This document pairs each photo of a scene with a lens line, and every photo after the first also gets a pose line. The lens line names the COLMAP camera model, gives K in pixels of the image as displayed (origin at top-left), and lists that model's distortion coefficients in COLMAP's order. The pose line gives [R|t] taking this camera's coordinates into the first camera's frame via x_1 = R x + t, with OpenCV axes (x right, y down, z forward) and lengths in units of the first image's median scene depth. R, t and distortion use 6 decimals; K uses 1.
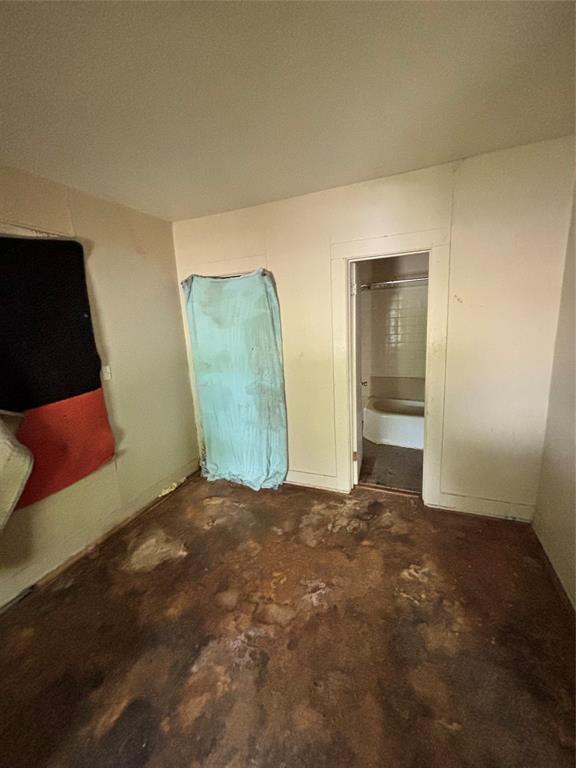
lens RADIAL K [[312.1, 0, 288.0], [0, 312.1, 384.0], [0, 0, 1]] dist [0.000628, 0.000452]
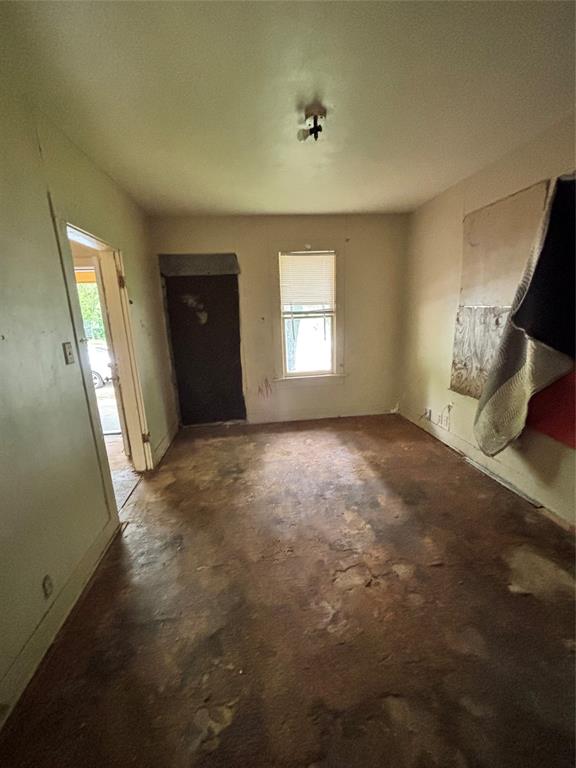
lens RADIAL K [[312.1, 0, 288.0], [0, 312.1, 384.0], [0, 0, 1]] dist [0.000628, 0.000452]
pose [[-0.865958, 0.198488, -0.459042, 0.469103], [-0.022691, 0.901331, 0.432537, -0.255327], [0.499602, 0.384975, -0.776011, 1.409611]]
